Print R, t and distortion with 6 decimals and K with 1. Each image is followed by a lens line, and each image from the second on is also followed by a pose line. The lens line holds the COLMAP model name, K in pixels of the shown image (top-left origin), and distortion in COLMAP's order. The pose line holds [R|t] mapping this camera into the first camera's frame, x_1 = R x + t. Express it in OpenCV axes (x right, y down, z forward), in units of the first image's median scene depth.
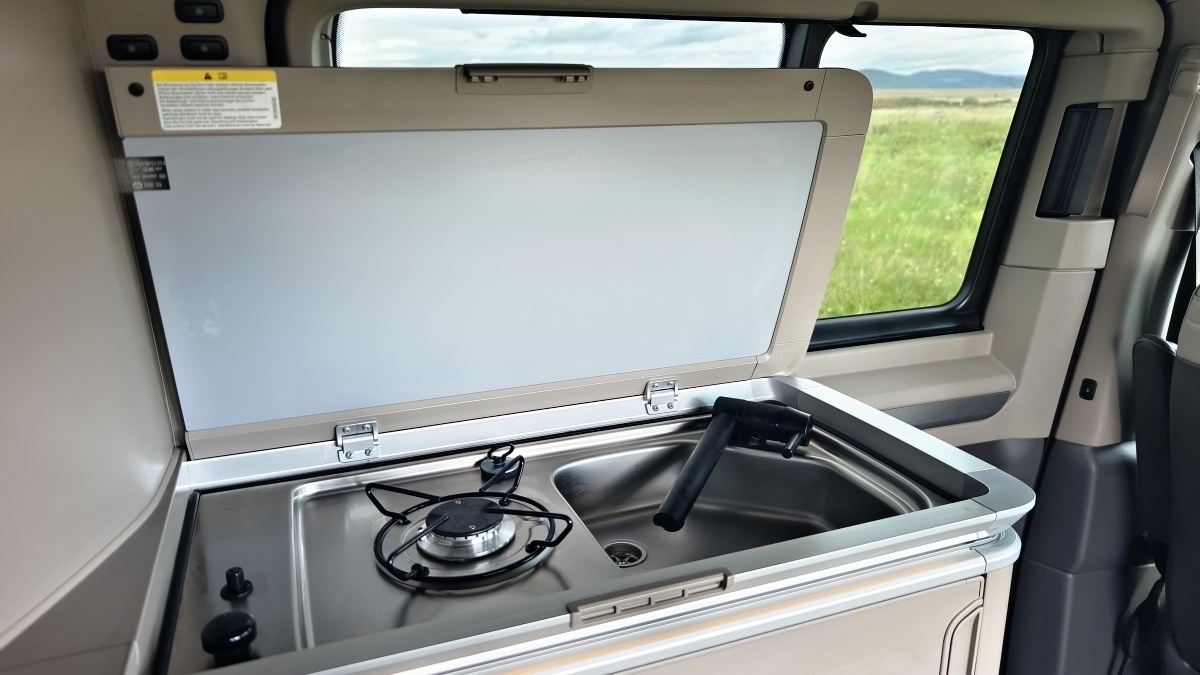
lens RADIAL K [[816.8, 0, 600.6], [0, 816.8, 346.7], [0, 0, 1]] dist [-0.002427, 0.000610]
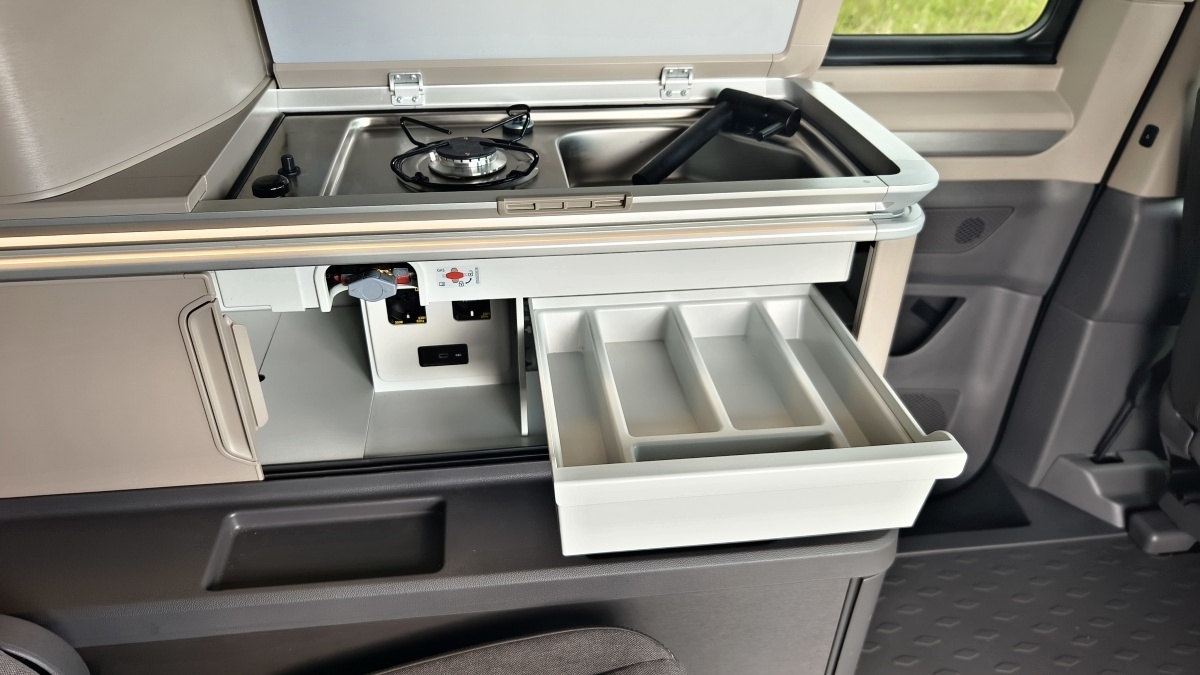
lens RADIAL K [[816.8, 0, 600.6], [0, 816.8, 346.7], [0, 0, 1]] dist [-0.002427, 0.000610]
pose [[0.972950, 0.151448, -0.174448, 0.225462], [-0.091897, 0.946544, 0.309206, 0.066375], [0.211952, -0.284811, 0.934858, -0.169311]]
